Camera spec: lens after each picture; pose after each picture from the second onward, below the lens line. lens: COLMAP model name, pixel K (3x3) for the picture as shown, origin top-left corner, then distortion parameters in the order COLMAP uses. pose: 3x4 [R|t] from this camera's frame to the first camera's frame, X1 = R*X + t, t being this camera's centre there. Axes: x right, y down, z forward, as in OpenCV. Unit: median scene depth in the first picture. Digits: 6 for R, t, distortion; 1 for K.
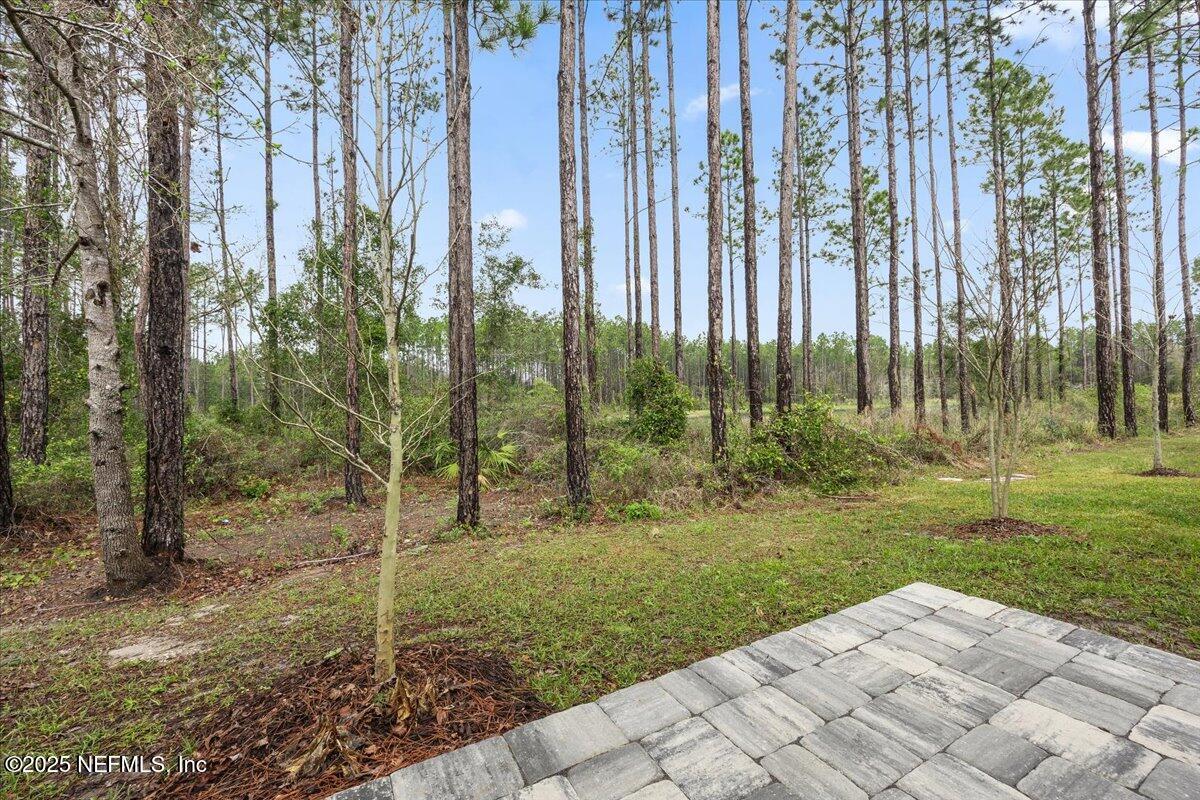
lens RADIAL K [[503.7, 0, 598.6], [0, 503.7, 396.0], [0, 0, 1]] dist [-0.004262, 0.000398]
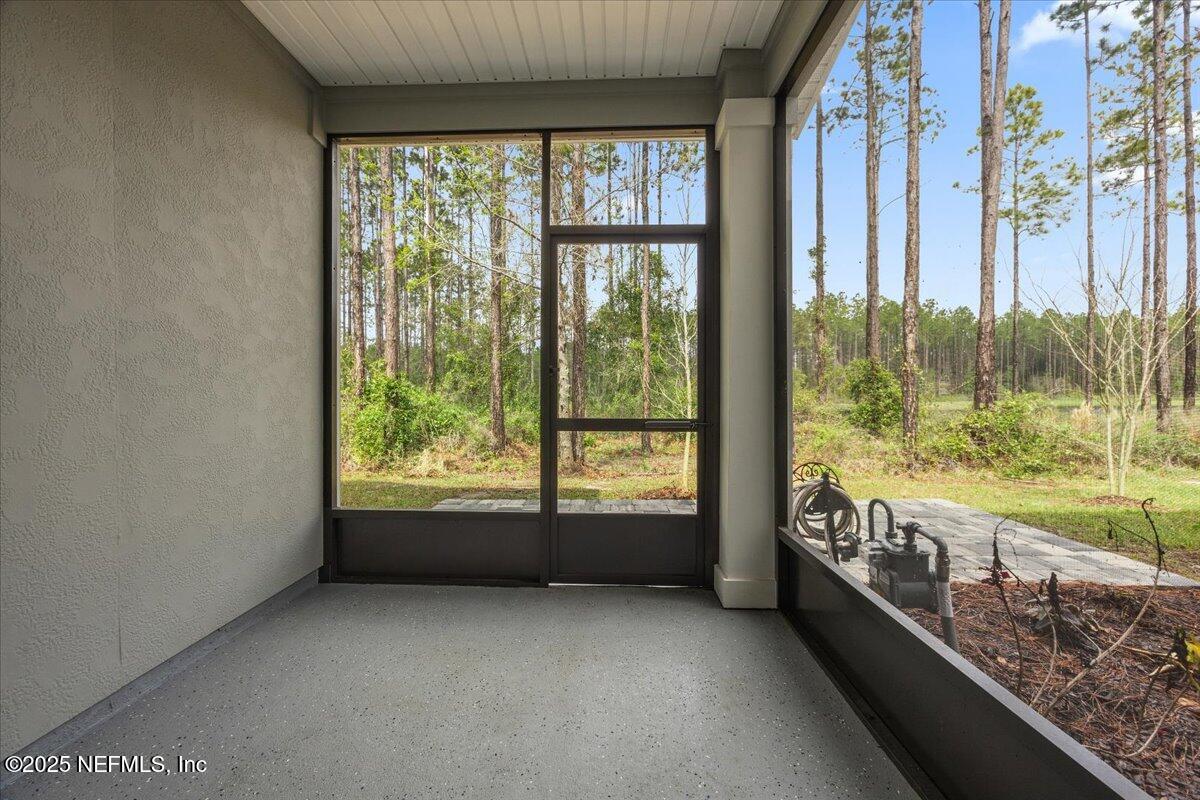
lens RADIAL K [[451.7, 0, 595.2], [0, 451.7, 393.6], [0, 0, 1]] dist [-0.001429, -0.000069]
pose [[0.868110, 0.025434, -0.495719, 0.105914], [-0.010837, 0.999419, 0.032300, -0.027495], [0.496253, -0.022668, 0.867882, -0.379046]]
